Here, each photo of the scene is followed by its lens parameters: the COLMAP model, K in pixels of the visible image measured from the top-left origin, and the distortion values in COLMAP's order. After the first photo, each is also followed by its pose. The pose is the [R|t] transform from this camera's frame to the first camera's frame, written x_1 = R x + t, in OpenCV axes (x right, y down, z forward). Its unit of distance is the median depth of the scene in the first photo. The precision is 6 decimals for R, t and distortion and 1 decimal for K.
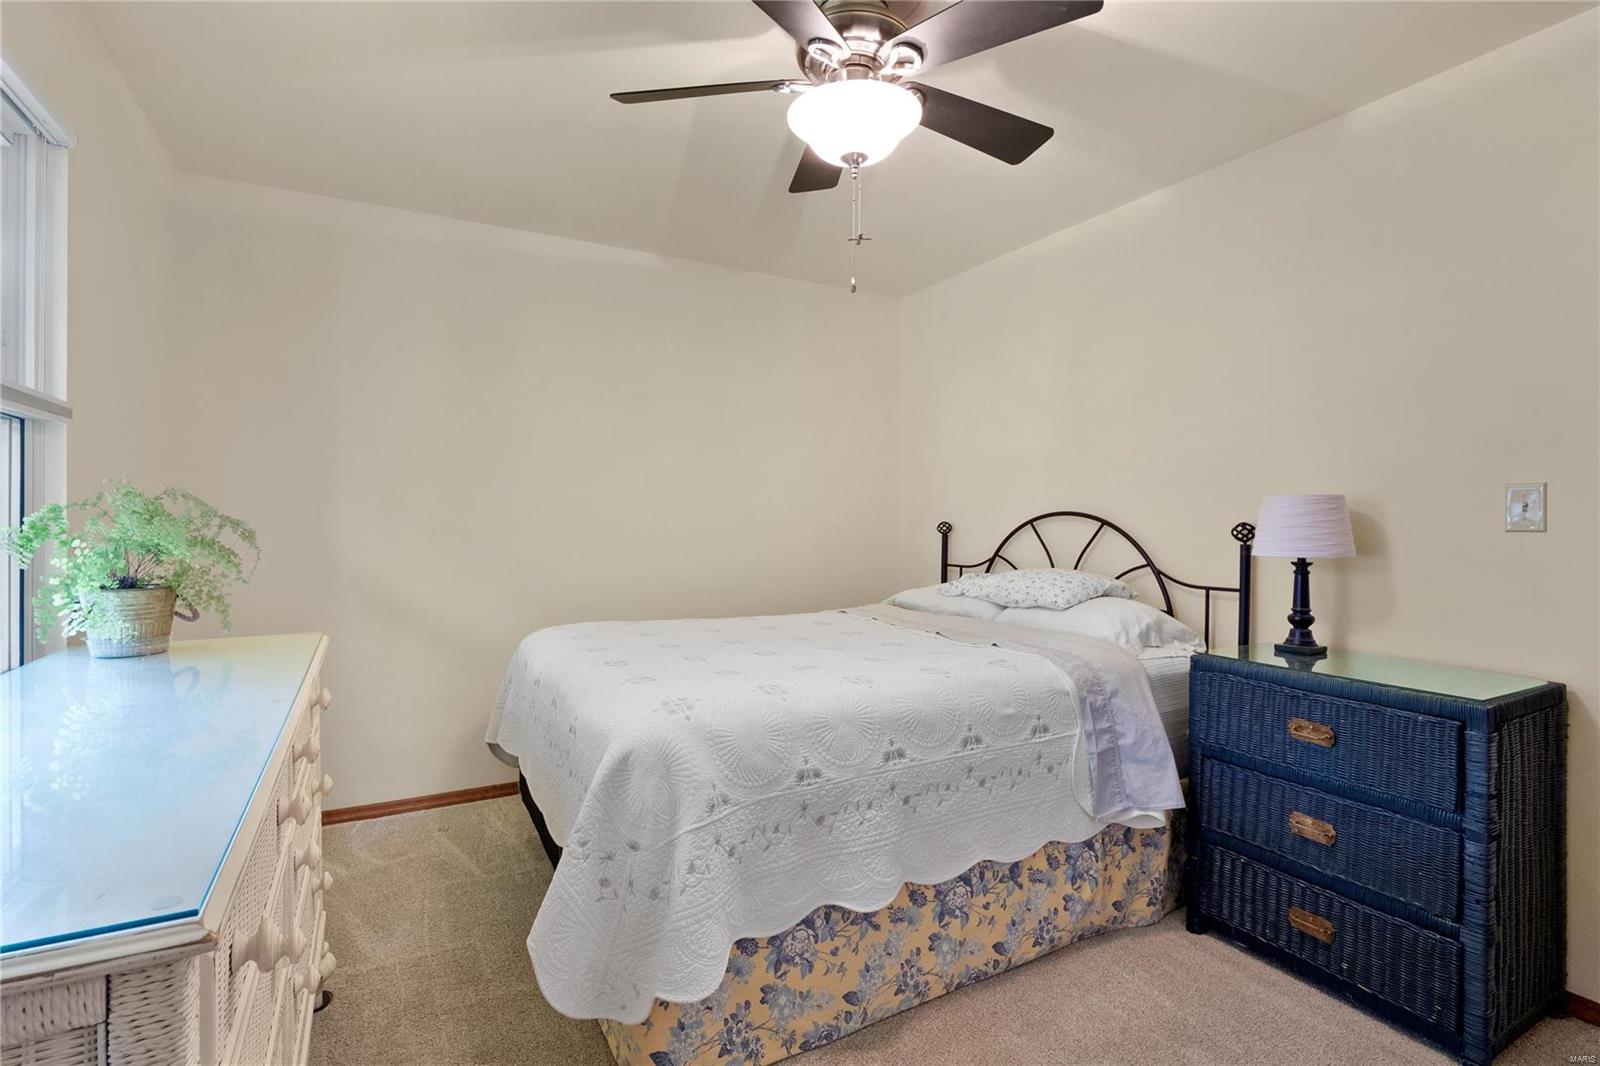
lens RADIAL K [[756.9, 0, 798.6], [0, 756.9, 521.6], [0, 0, 1]] dist [-0.011417, -0.000106]
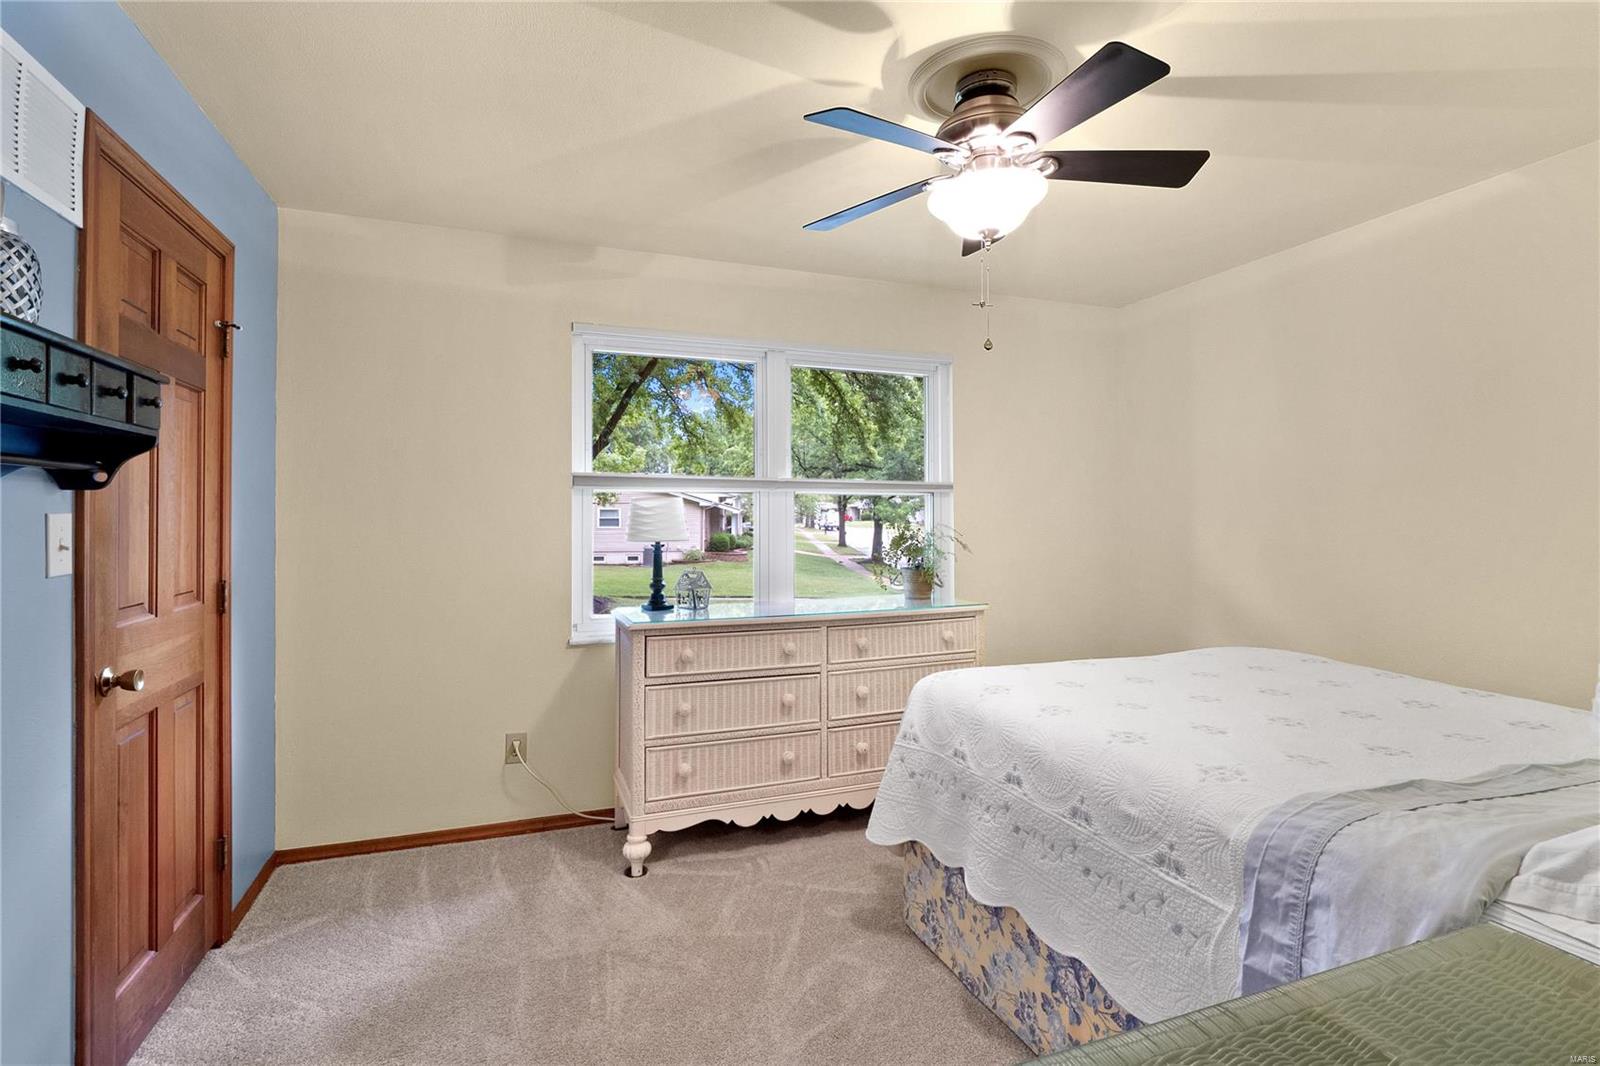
lens RADIAL K [[756.9, 0, 798.6], [0, 756.9, 521.6], [0, 0, 1]] dist [-0.011417, -0.000106]
pose [[-0.151330, 0.000010, -0.988483, 1.176861], [-0.003735, 0.999993, 0.000582, -0.043578], [0.988476, 0.003780, -0.151329, 0.852438]]
